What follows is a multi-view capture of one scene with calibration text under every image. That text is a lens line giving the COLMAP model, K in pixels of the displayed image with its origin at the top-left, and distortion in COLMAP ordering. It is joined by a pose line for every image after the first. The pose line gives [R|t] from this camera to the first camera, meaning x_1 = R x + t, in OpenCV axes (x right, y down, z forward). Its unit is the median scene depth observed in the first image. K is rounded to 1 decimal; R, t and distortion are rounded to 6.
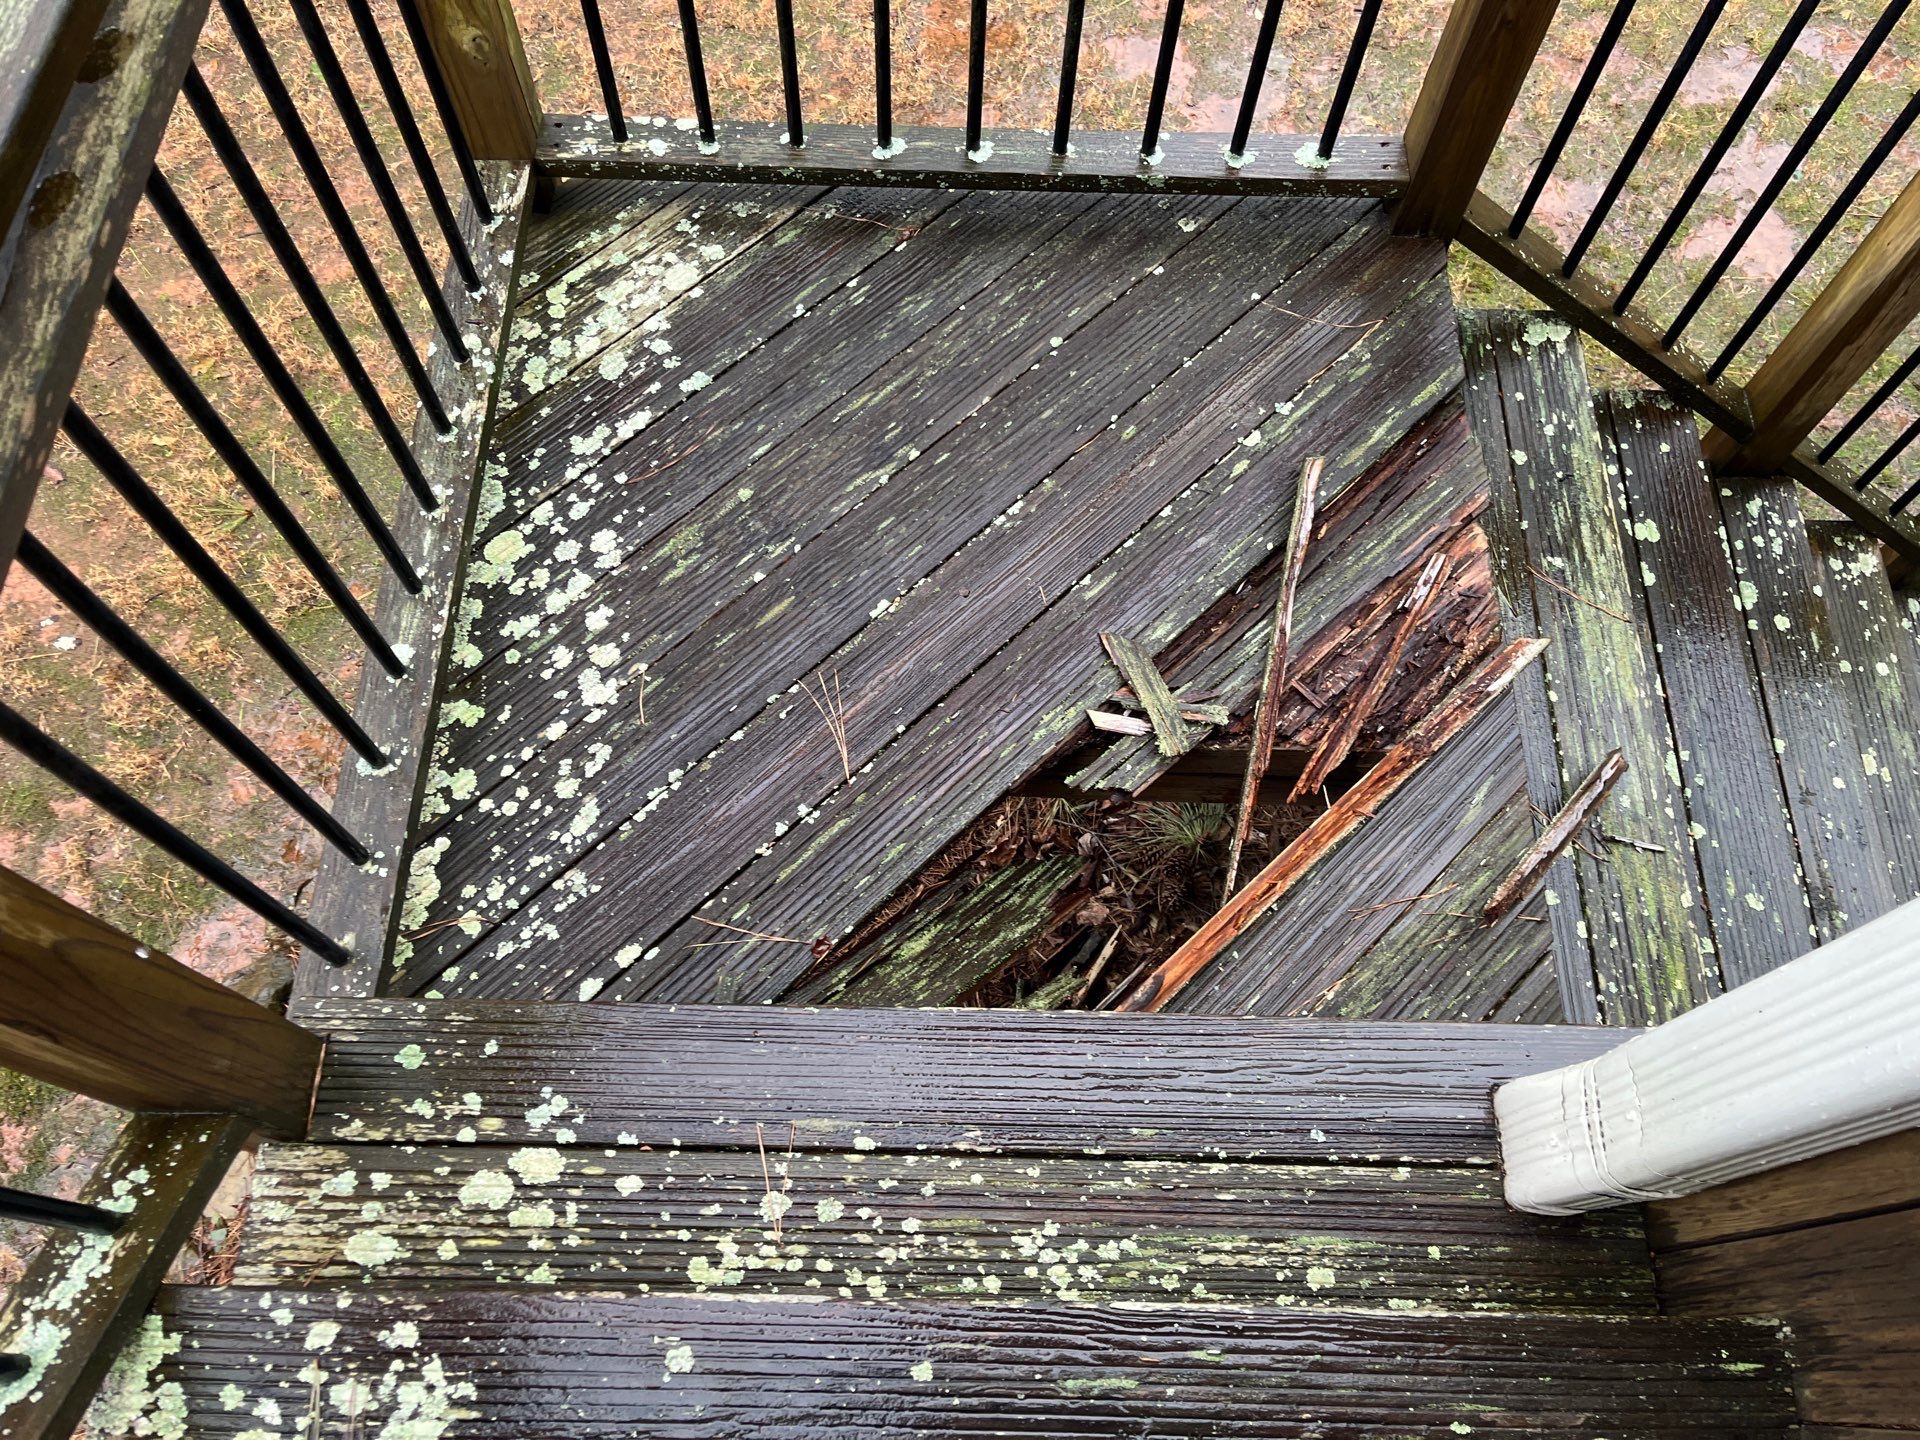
lens RADIAL K [[1454.6, 0, 953.7], [0, 1454.6, 712.0], [0, 0, 1]] dist [0.053072, -0.067646]
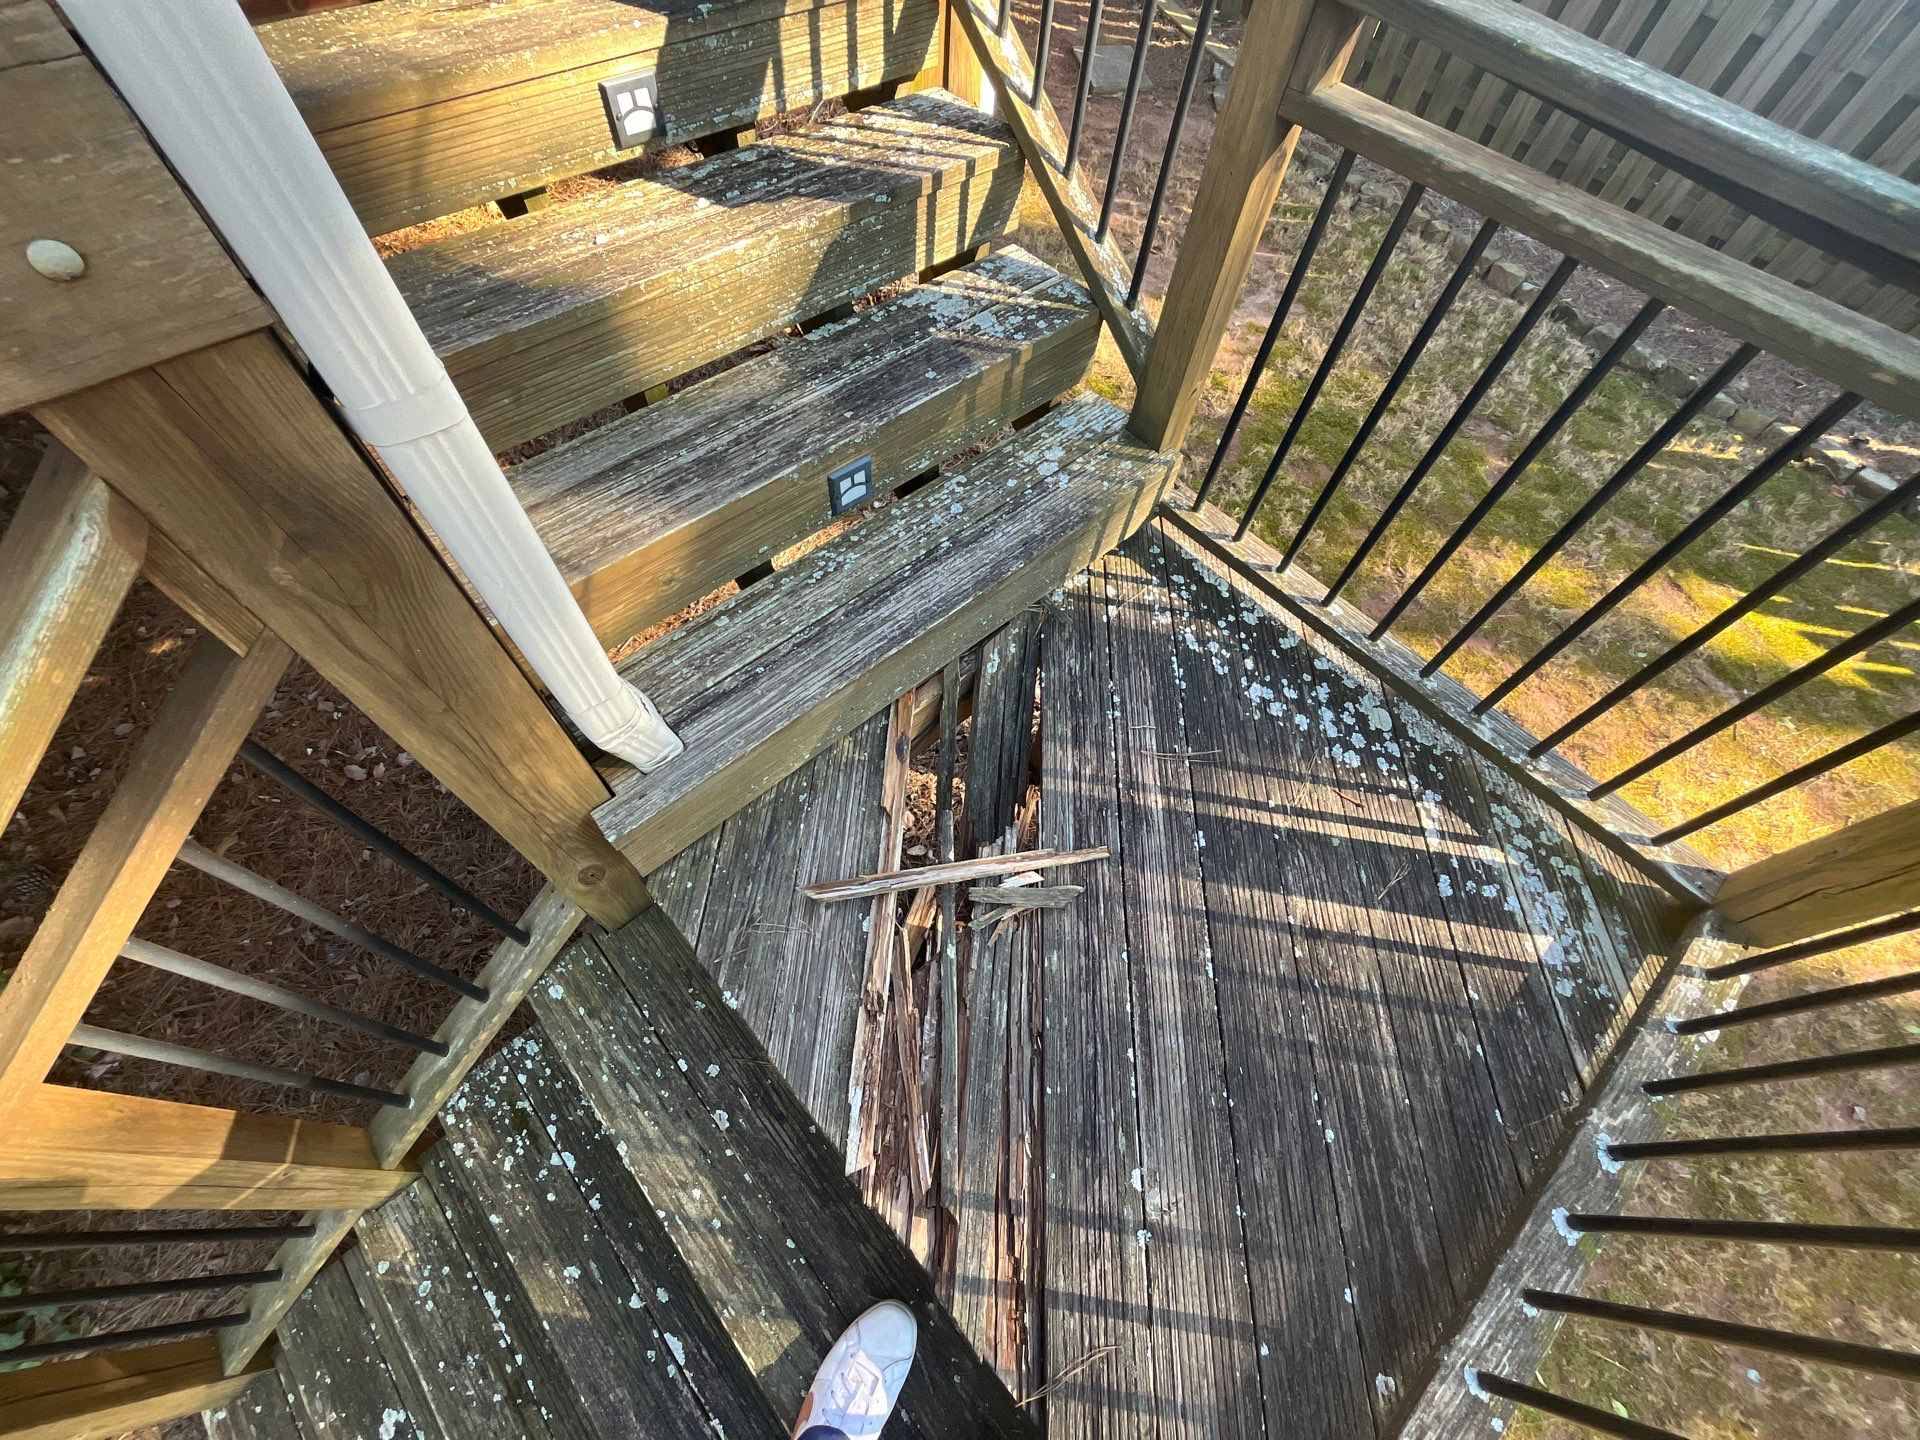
lens RADIAL K [[780.1, 0, 944.7], [0, 780.1, 718.7], [0, 0, 1]] dist [-0.002155, -0.000043]
pose [[-0.731314, 0.556624, -0.394144, 0.348004], [-0.642520, -0.368394, 0.671903, -0.359552], [0.228797, 0.744618, 0.627053, 0.360242]]
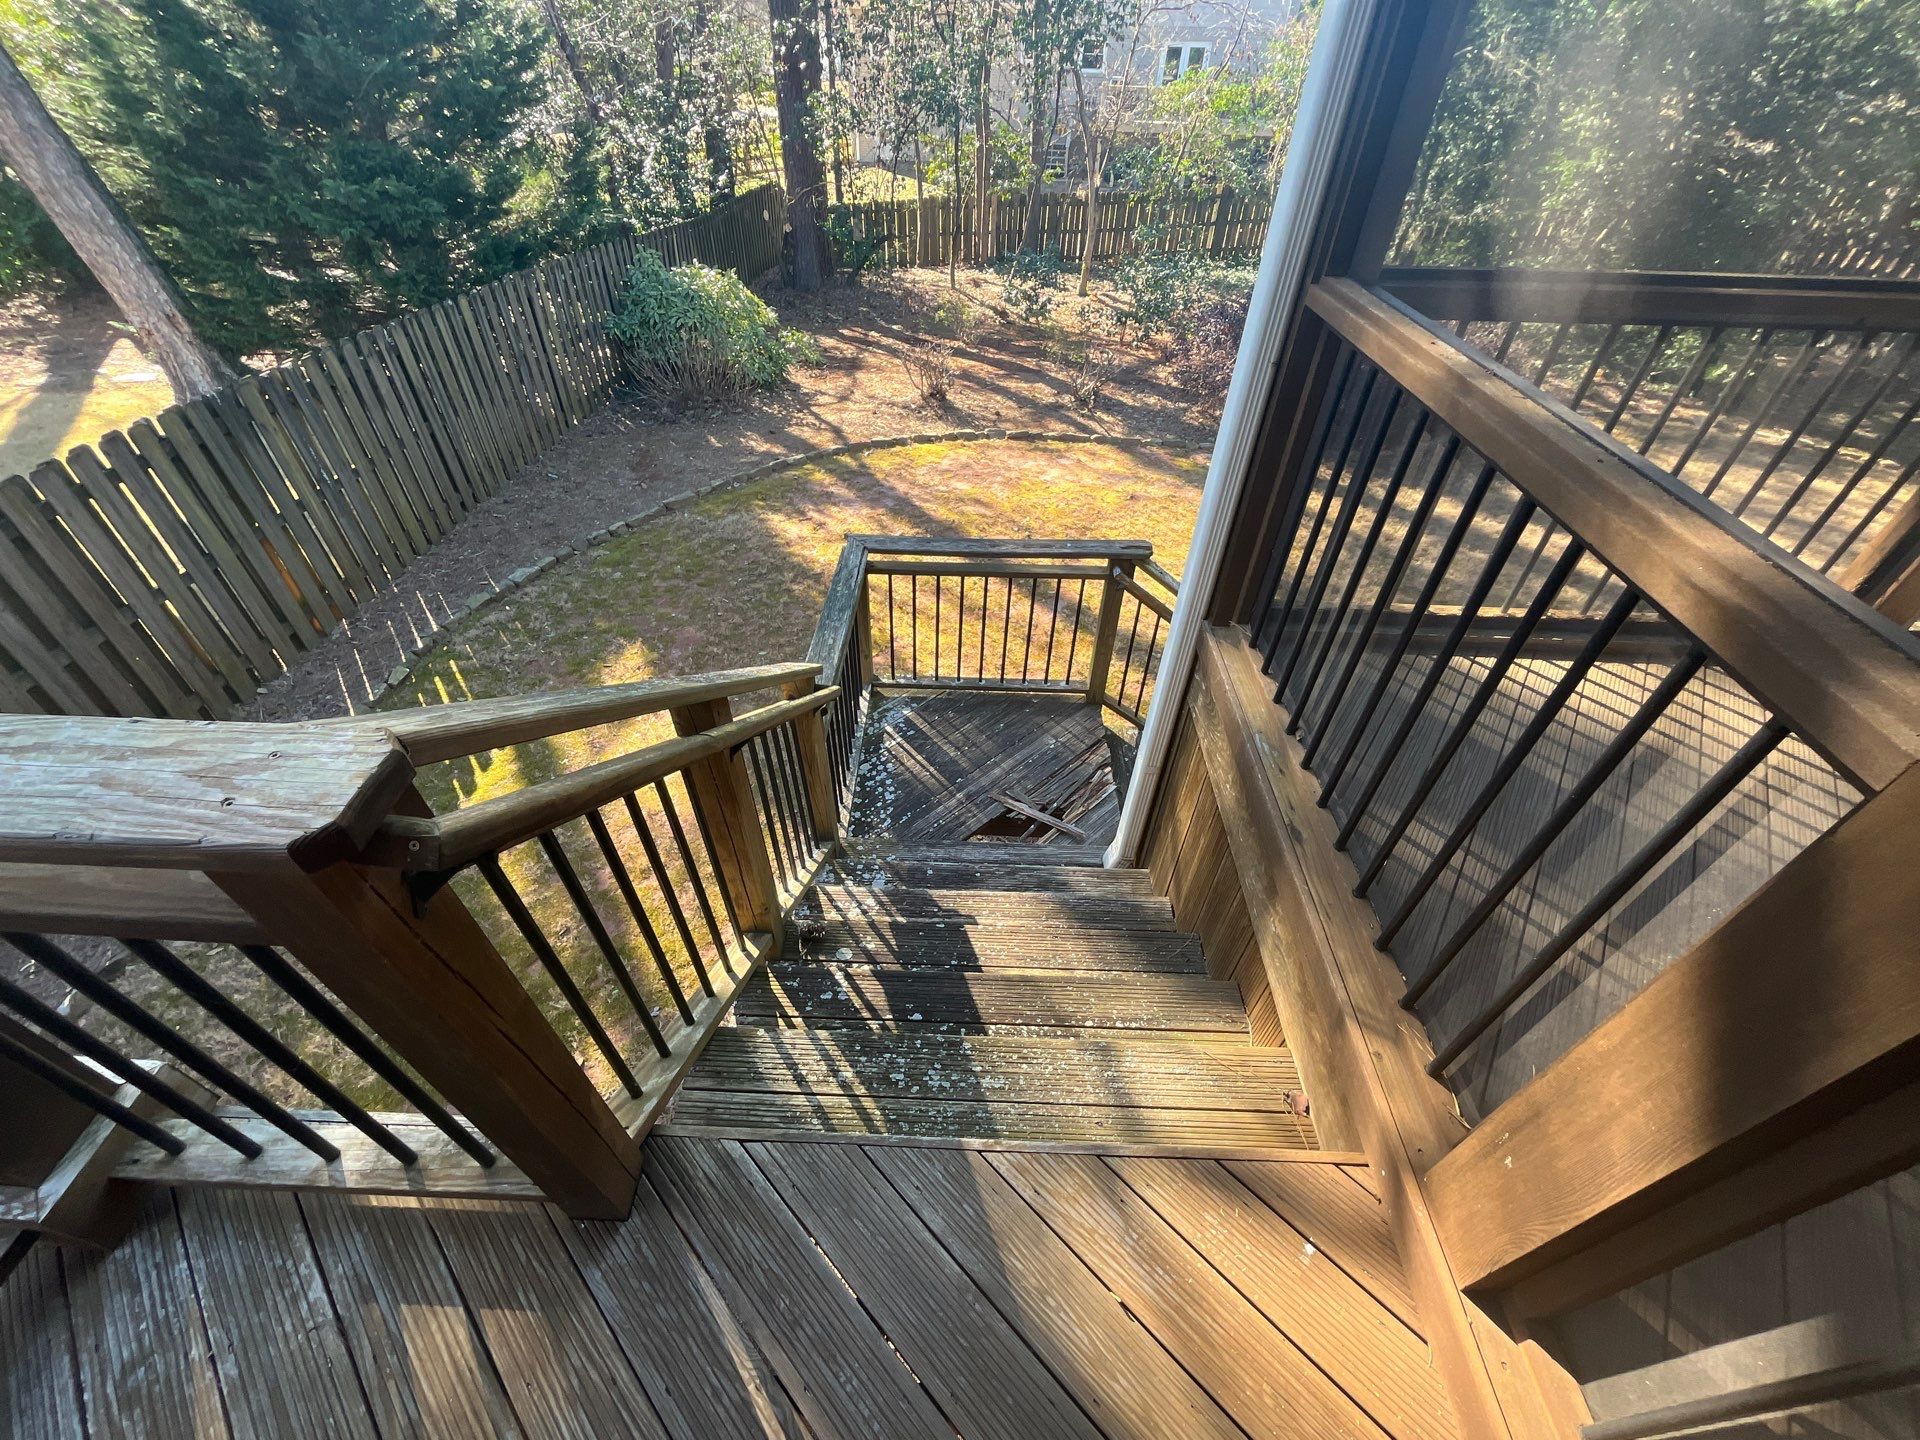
lens RADIAL K [[780.1, 0, 944.7], [0, 780.1, 718.7], [0, 0, 1]] dist [-0.002155, -0.000043]
pose [[0.999905, 0.009008, -0.010478, -0.064664], [-0.012438, 0.917101, -0.398461, 0.596063], [0.006020, 0.398554, 0.917125, -0.980926]]
